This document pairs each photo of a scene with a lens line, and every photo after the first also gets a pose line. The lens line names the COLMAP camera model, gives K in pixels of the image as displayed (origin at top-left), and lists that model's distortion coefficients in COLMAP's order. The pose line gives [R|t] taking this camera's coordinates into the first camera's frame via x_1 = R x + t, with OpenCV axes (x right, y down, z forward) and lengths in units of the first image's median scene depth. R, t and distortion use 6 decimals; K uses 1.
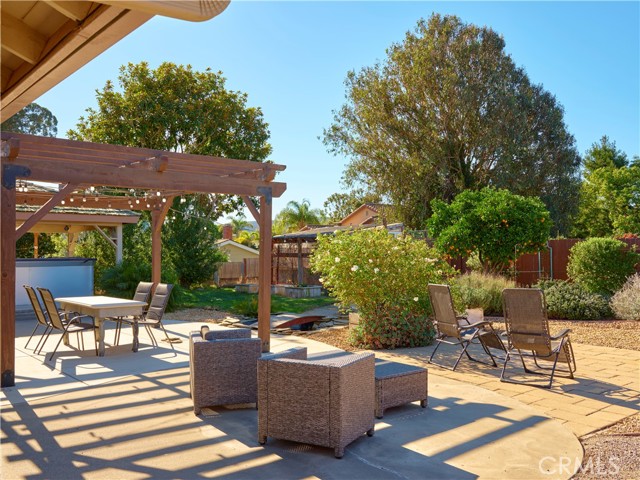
lens RADIAL K [[560.3, 0, 320.0], [0, 560.3, 240.0], [0, 0, 1]] dist [-0.002800, -0.003242]
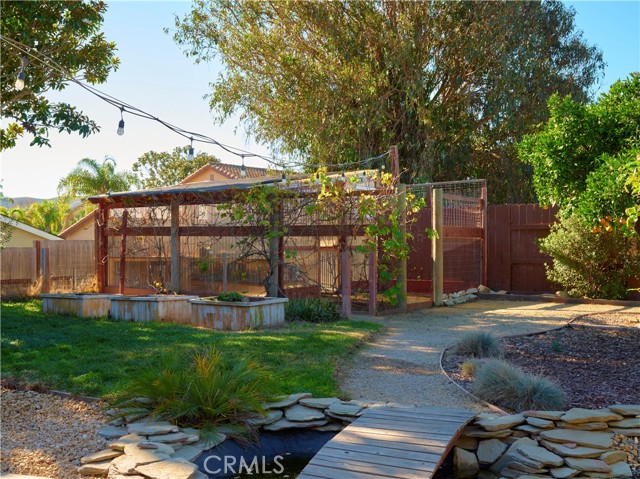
lens RADIAL K [[734.6, 0, 320.0], [0, 734.6, 239.5], [0, 0, 1]] dist [0.016241, 0.015636]
pose [[0.960192, 0.003261, 0.279320, -0.060719], [-0.008588, 0.999804, 0.017849, 0.014282], [-0.279207, -0.019537, 0.960032, 0.237219]]
